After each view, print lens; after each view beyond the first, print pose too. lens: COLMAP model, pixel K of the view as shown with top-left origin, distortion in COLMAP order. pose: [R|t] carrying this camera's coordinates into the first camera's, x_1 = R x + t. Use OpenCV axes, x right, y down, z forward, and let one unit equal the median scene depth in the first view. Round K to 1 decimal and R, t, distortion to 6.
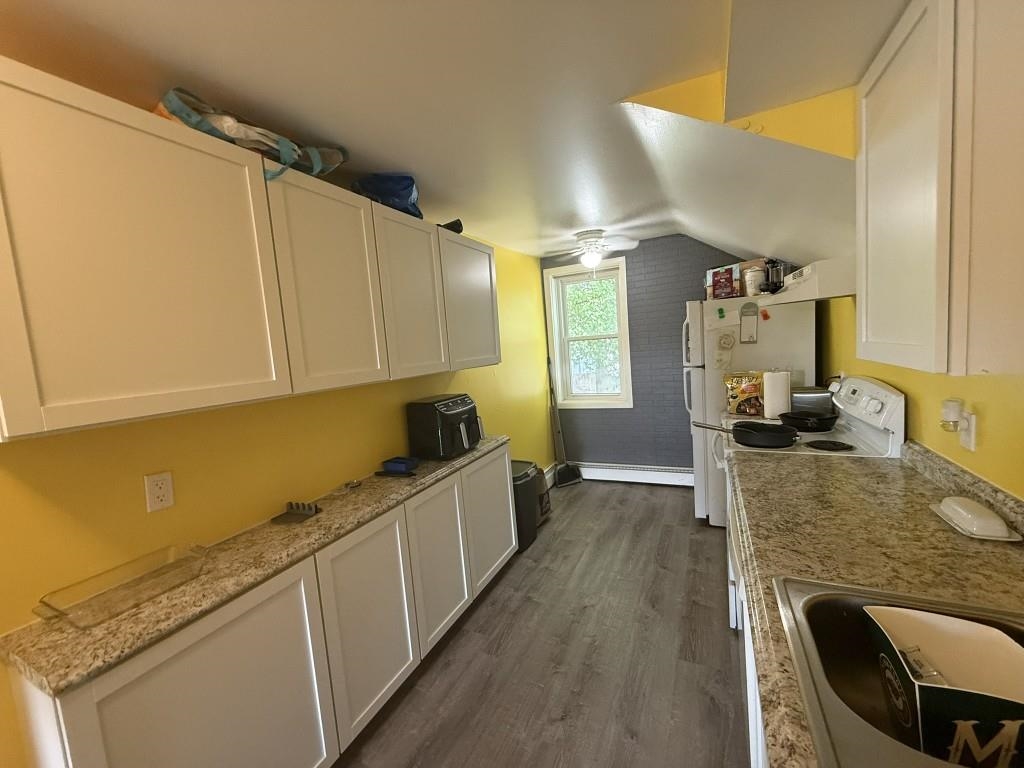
lens RADIAL K [[408.3, 0, 509.1], [0, 408.3, 381.8], [0, 0, 1]] dist [0.001478, -0.000200]
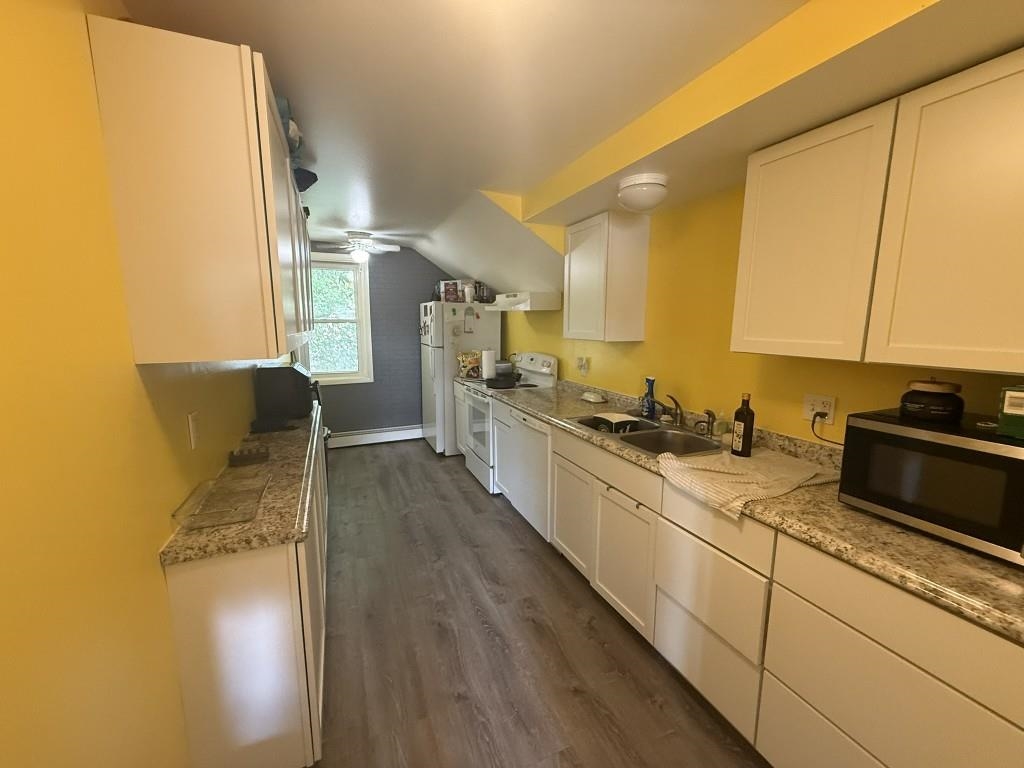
lens RADIAL K [[408.3, 0, 509.1], [0, 408.3, 381.8], [0, 0, 1]] dist [0.001478, -0.000200]
pose [[0.654113, -0.029612, 0.755817, -0.491983], [0.017117, 0.999557, 0.024348, 0.056786], [-0.756203, -0.002990, 0.654330, -0.139184]]
